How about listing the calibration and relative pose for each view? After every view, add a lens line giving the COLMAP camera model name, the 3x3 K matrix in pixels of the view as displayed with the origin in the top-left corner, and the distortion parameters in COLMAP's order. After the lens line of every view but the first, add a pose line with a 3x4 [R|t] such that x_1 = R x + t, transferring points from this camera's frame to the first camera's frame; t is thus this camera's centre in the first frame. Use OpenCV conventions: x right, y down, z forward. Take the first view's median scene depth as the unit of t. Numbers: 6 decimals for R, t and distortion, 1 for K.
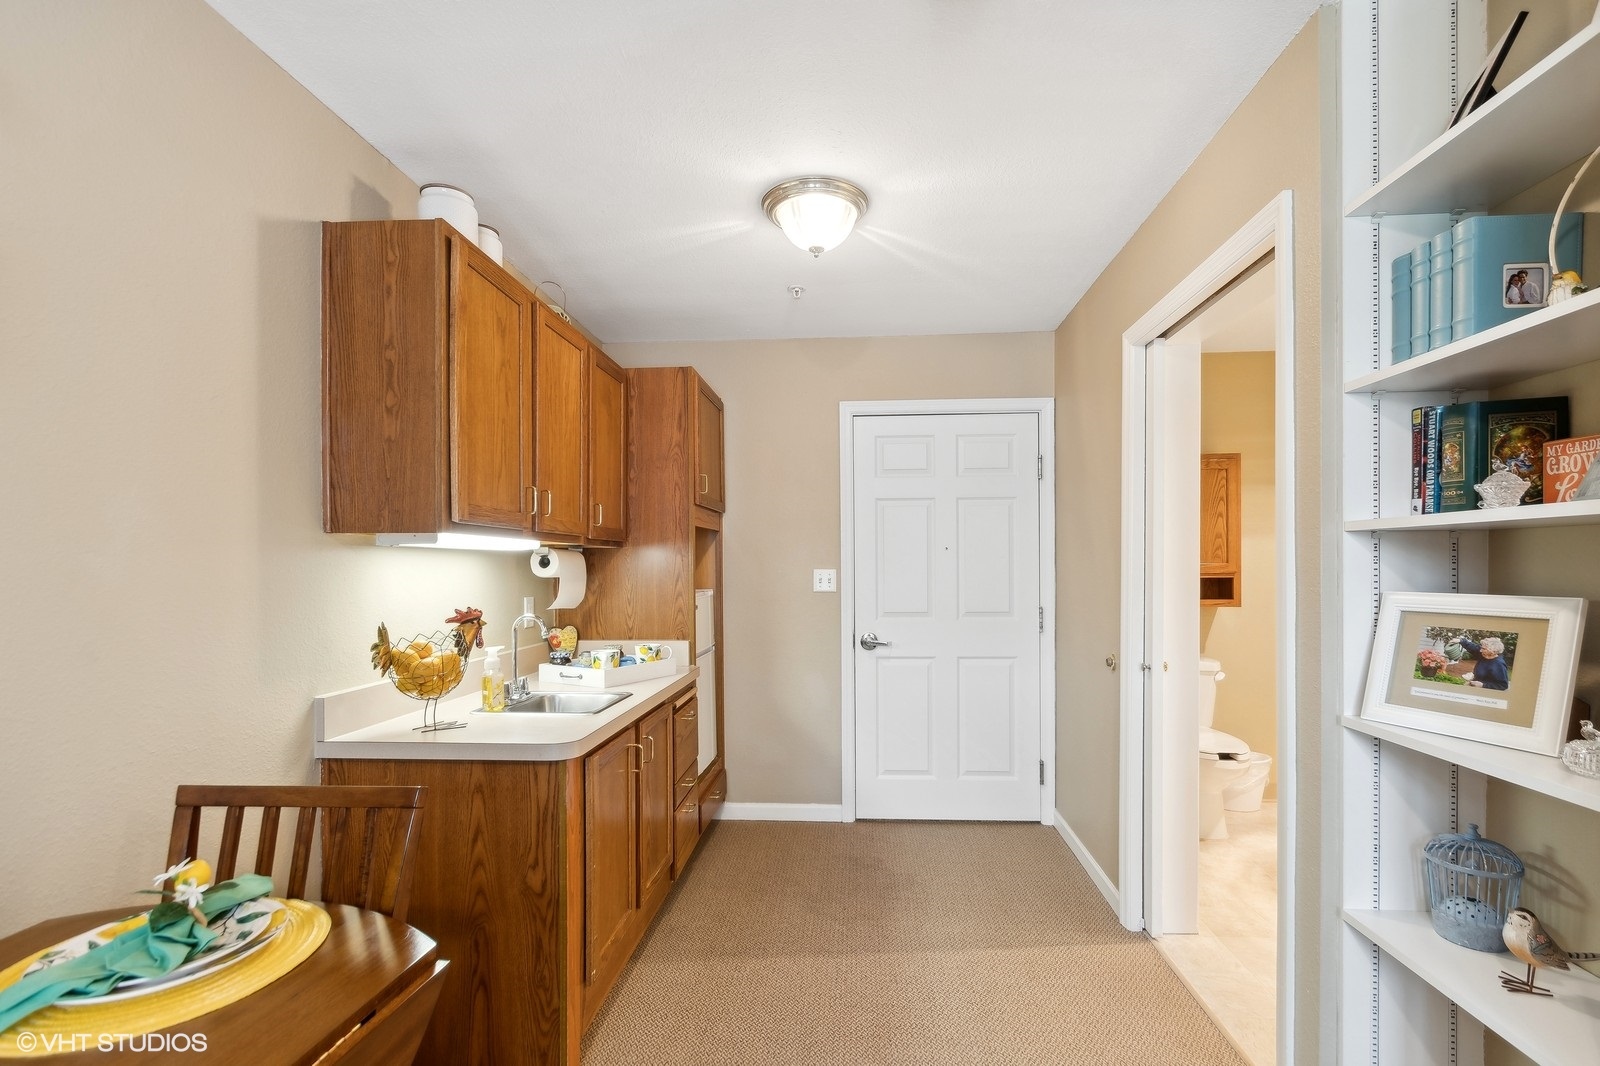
lens RADIAL K [[726.7, 0, 799.9], [0, 726.7, 546.0], [0, 0, 1]] dist [0.011231, -0.001623]
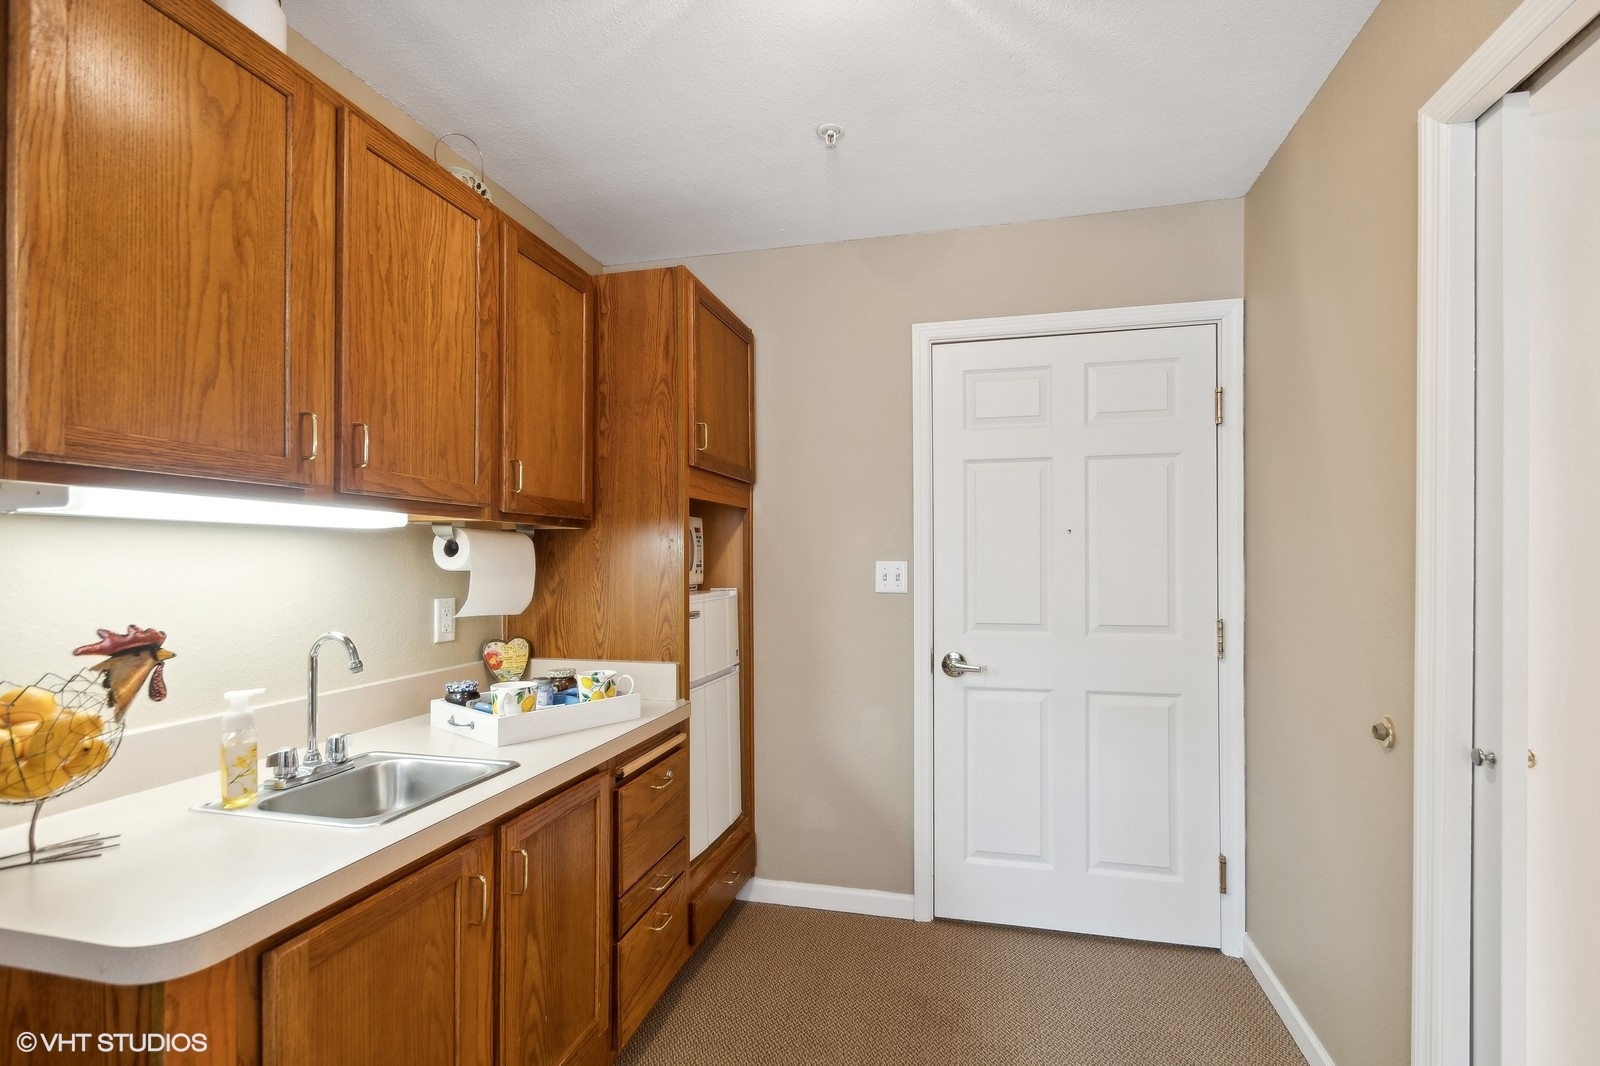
lens RADIAL K [[726.7, 0, 805.3], [0, 726.7, 545.2], [0, 0, 1]] dist [0.011231, -0.001623]
pose [[0.987832, -0.000069, -0.155523, 0.072877], [0.001195, 0.999974, 0.007146, 0.013277], [0.155518, -0.007245, 0.987806, 0.333161]]
